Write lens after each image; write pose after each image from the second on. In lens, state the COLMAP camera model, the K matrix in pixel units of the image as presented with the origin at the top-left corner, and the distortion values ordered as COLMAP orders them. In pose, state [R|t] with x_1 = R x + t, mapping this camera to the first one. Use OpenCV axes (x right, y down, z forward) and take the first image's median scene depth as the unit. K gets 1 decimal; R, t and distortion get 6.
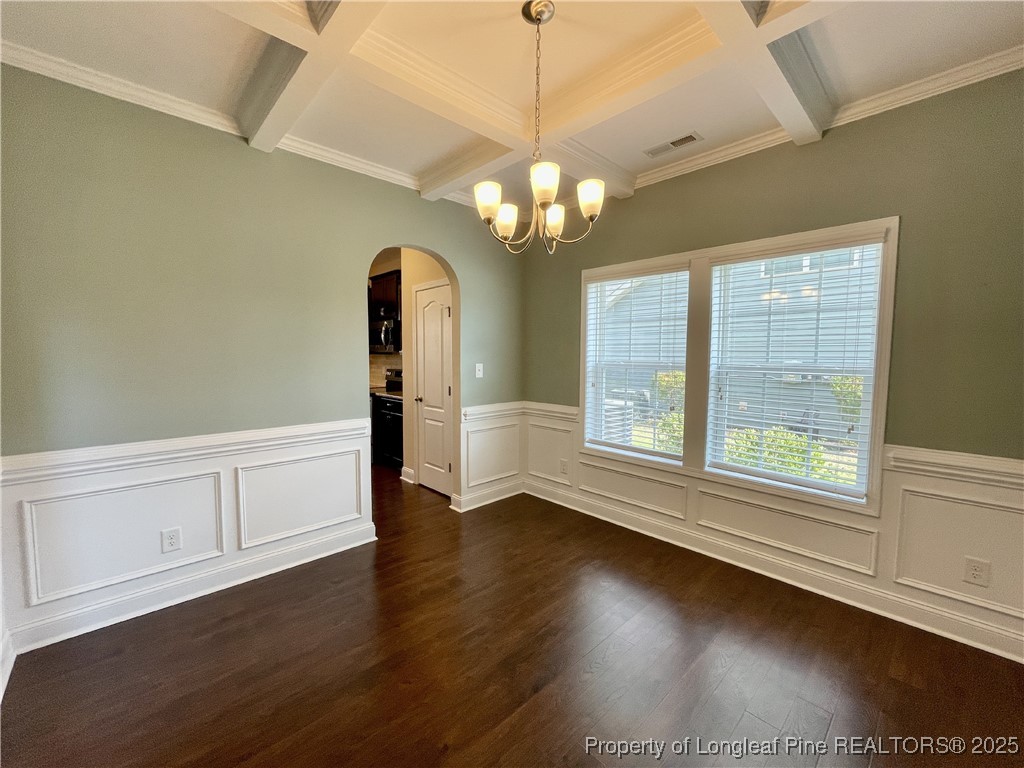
lens RADIAL K [[414.6, 0, 512.0], [0, 414.6, 384.0], [0, 0, 1]] dist [-0.000750, -0.000591]
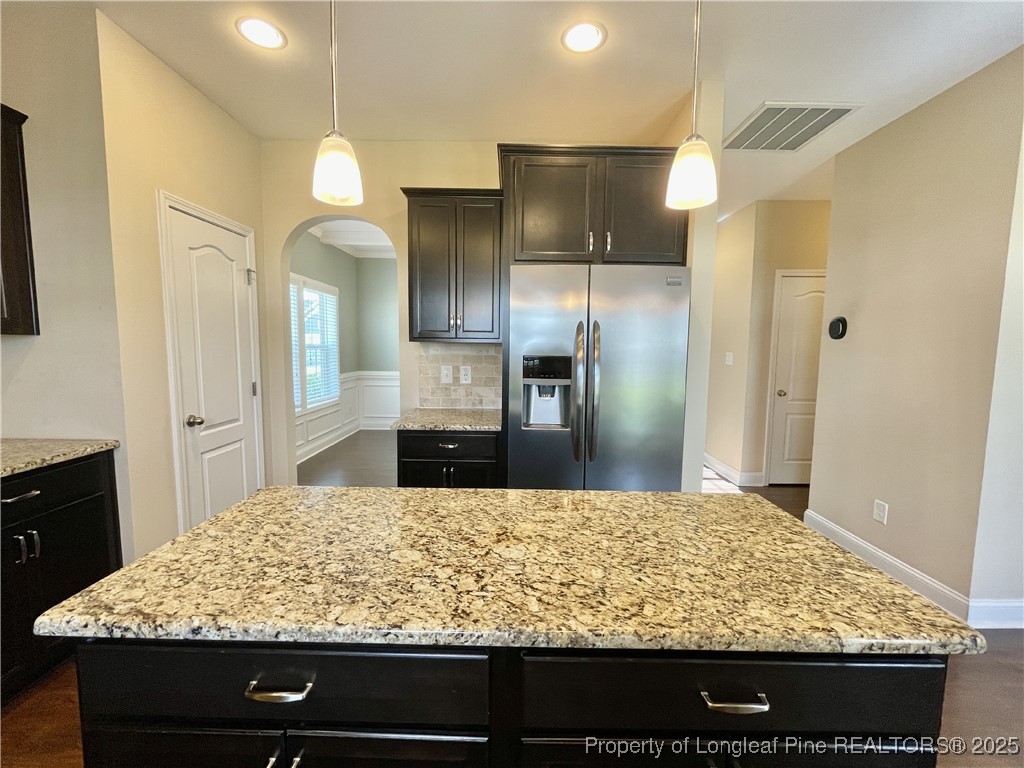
lens RADIAL K [[414.6, 0, 512.0], [0, 414.6, 384.0], [0, 0, 1]] dist [-0.000750, -0.000591]
pose [[-0.723459, -0.076262, 0.686143, -0.884982], [0.035068, 0.988537, 0.146847, -0.075414], [-0.689476, 0.130299, -0.712492, 1.103977]]
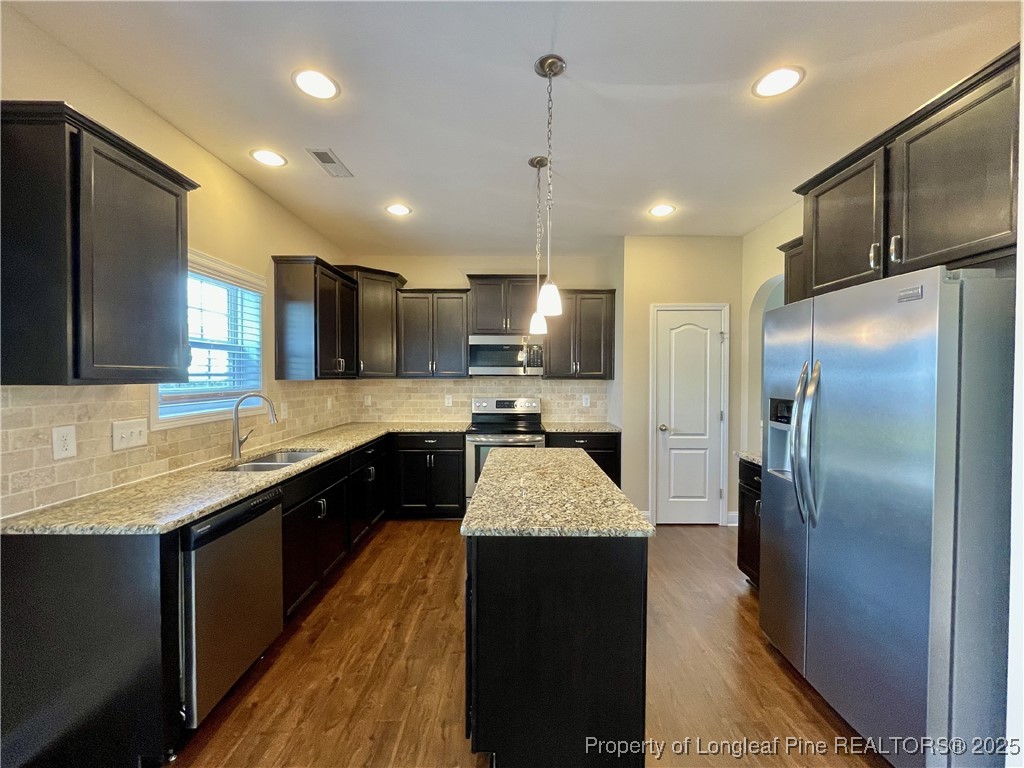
lens RADIAL K [[414.6, 0, 512.0], [0, 414.6, 384.0], [0, 0, 1]] dist [-0.000750, -0.000591]
pose [[0.691763, -0.015554, 0.721957, -1.126680], [0.052262, 0.998225, -0.028570, -0.053753], [-0.720231, 0.057494, 0.691348, 0.612253]]
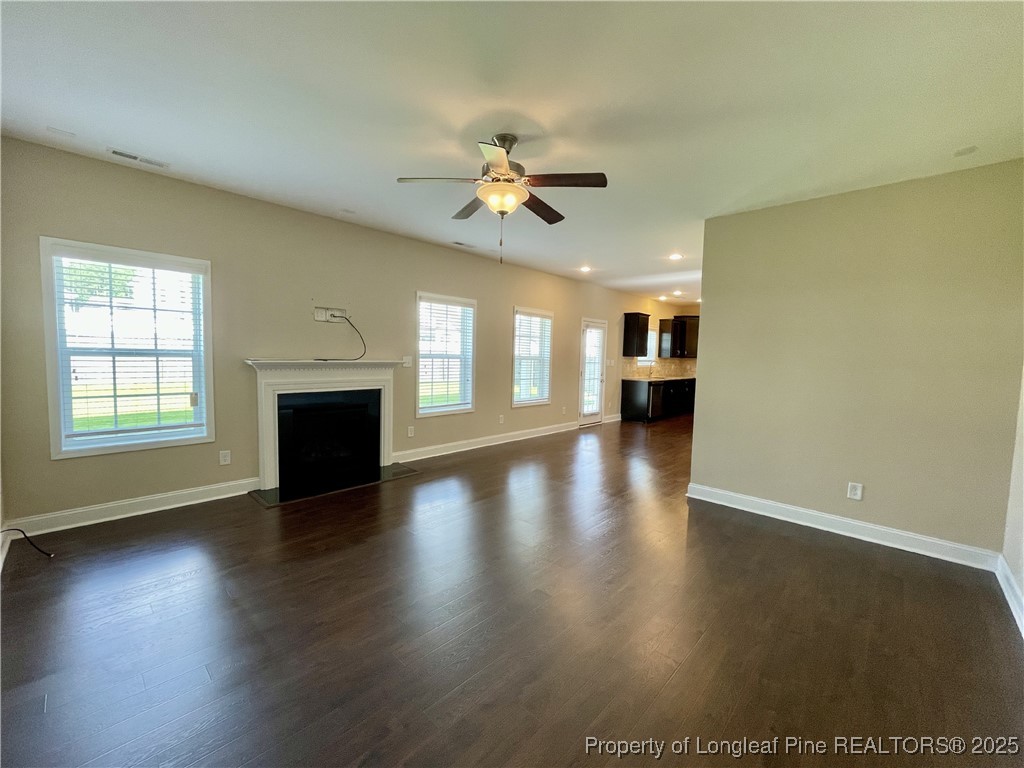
lens RADIAL K [[414.6, 0, 512.0], [0, 414.6, 384.0], [0, 0, 1]] dist [-0.000750, -0.000591]
pose [[0.998587, 0.016930, 0.050365, -1.854855], [-0.016924, 0.999857, -0.000546, 0.067250], [-0.050367, -0.000308, 0.998731, -0.942978]]
